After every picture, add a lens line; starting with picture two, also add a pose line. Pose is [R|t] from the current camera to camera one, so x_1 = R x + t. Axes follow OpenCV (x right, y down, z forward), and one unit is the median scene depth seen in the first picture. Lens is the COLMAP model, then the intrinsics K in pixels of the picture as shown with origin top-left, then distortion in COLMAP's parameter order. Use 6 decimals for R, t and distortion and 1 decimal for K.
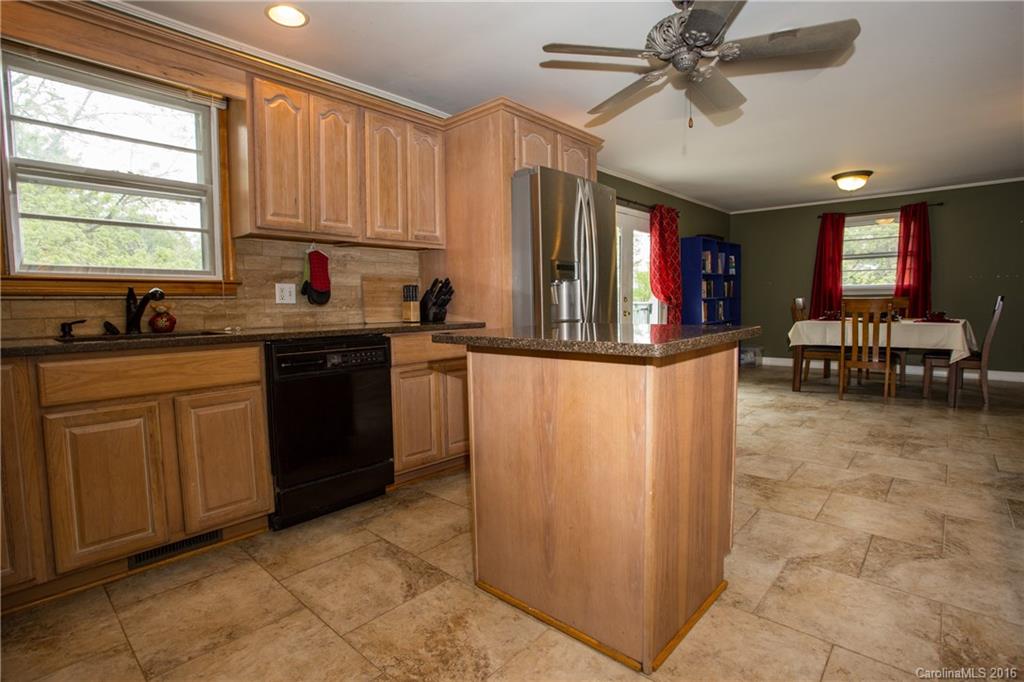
lens RADIAL K [[501.0, 0, 508.1], [0, 501.0, 340.0], [0, 0, 1]] dist [-0.073154, 0.031924]
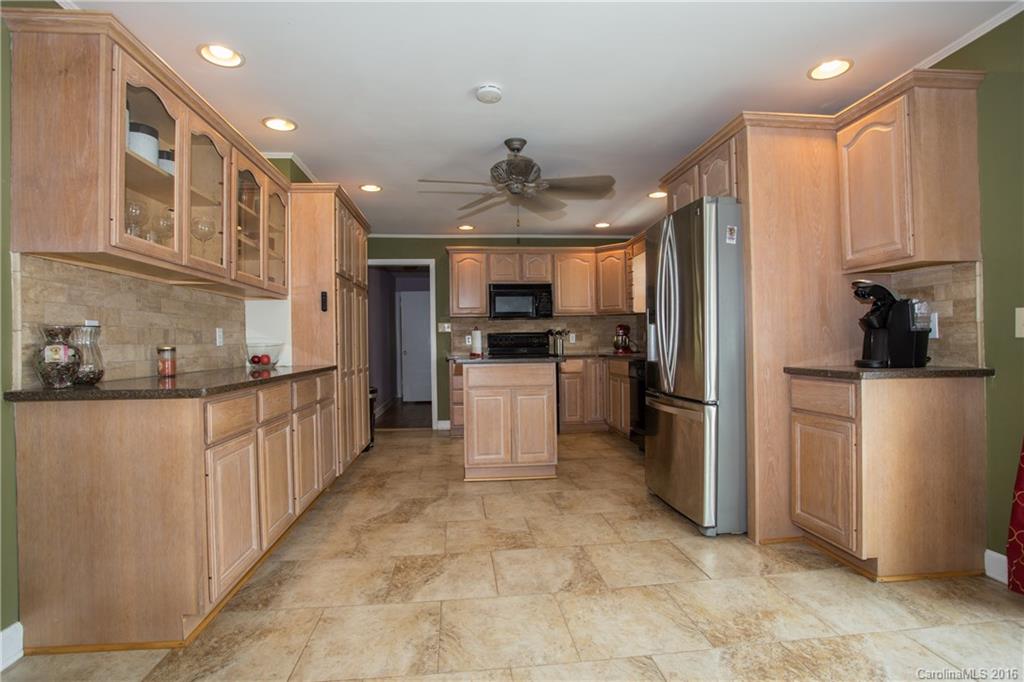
lens RADIAL K [[501.0, 0, 508.1], [0, 501.0, 340.0], [0, 0, 1]] dist [-0.073154, 0.031924]
pose [[-0.662974, 0.017131, -0.748446, 1.344201], [-0.032563, 0.998132, 0.051691, -0.156525], [0.747934, 0.058642, -0.661178, 1.765645]]
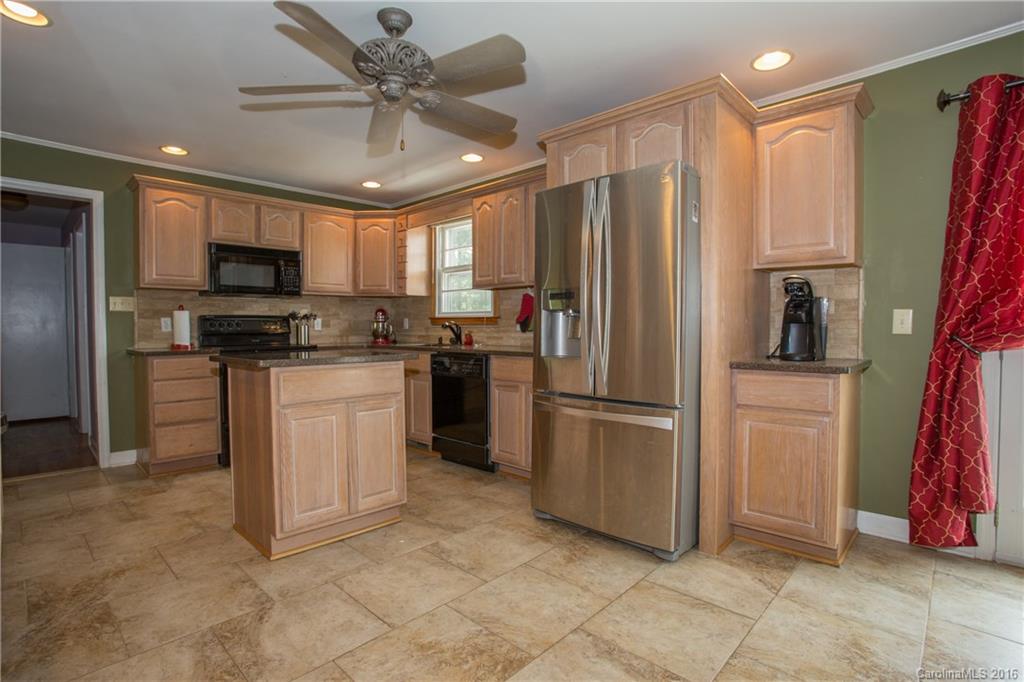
lens RADIAL K [[501.0, 0, 508.1], [0, 501.0, 340.0], [0, 0, 1]] dist [-0.073154, 0.031924]
pose [[-0.020369, 0.039748, -0.999002, 1.176437], [-0.073034, 0.996481, 0.041137, -0.117740], [0.997121, 0.073799, -0.017394, 1.113662]]
